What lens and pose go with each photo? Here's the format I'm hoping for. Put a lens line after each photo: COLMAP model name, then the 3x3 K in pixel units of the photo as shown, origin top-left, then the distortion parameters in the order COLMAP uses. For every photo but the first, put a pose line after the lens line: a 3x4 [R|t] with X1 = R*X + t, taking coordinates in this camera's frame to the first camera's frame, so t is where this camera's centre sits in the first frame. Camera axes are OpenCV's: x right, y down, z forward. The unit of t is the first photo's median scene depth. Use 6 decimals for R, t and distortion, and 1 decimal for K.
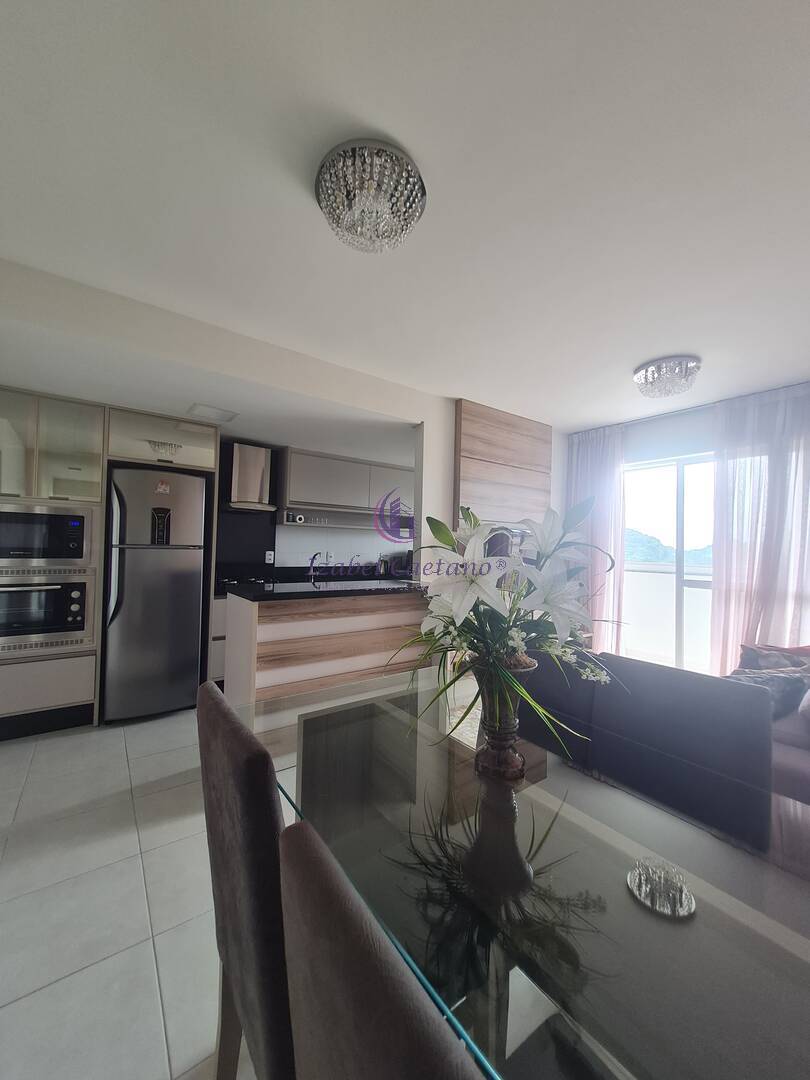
lens RADIAL K [[421.5, 0, 406.3], [0, 421.5, 541.4], [0, 0, 1]] dist [0.001460, -0.000722]
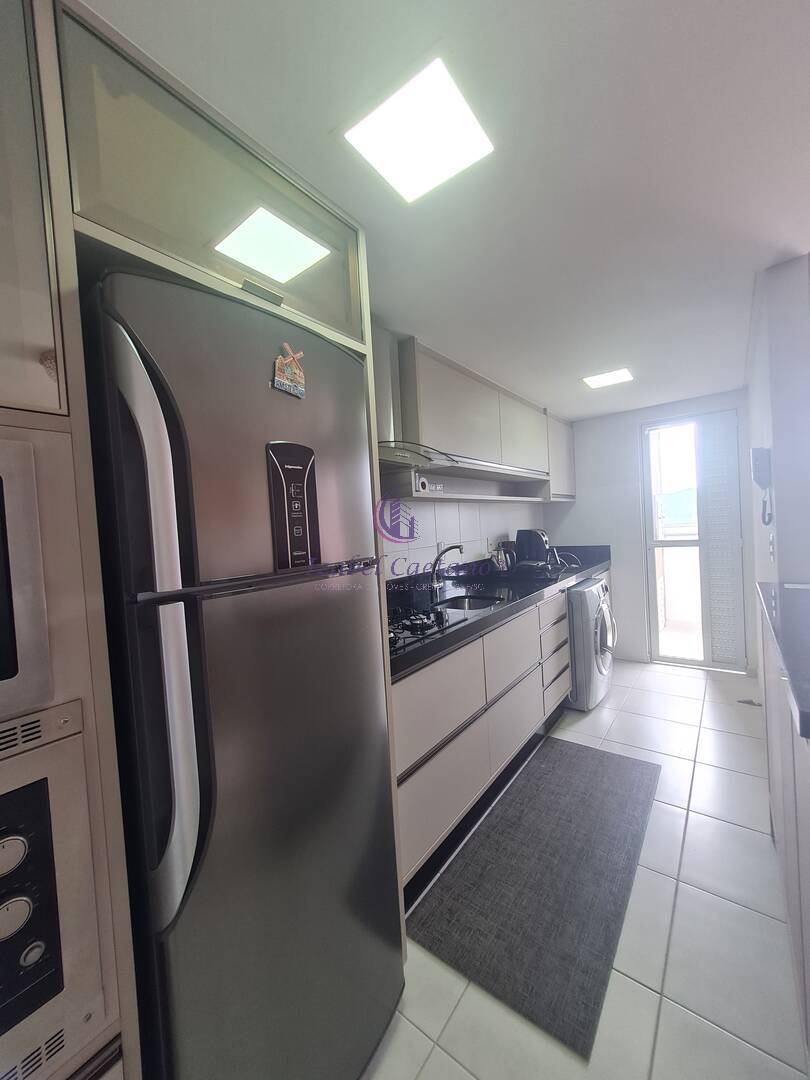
lens RADIAL K [[421.5, 0, 405.7], [0, 421.5, 537.6], [0, 0, 1]] dist [0.001460, -0.000722]
pose [[0.959128, -0.086114, 0.269552, -0.595366], [0.075575, 0.995923, 0.049258, -0.023040], [-0.272694, -0.026873, 0.961725, 0.702558]]
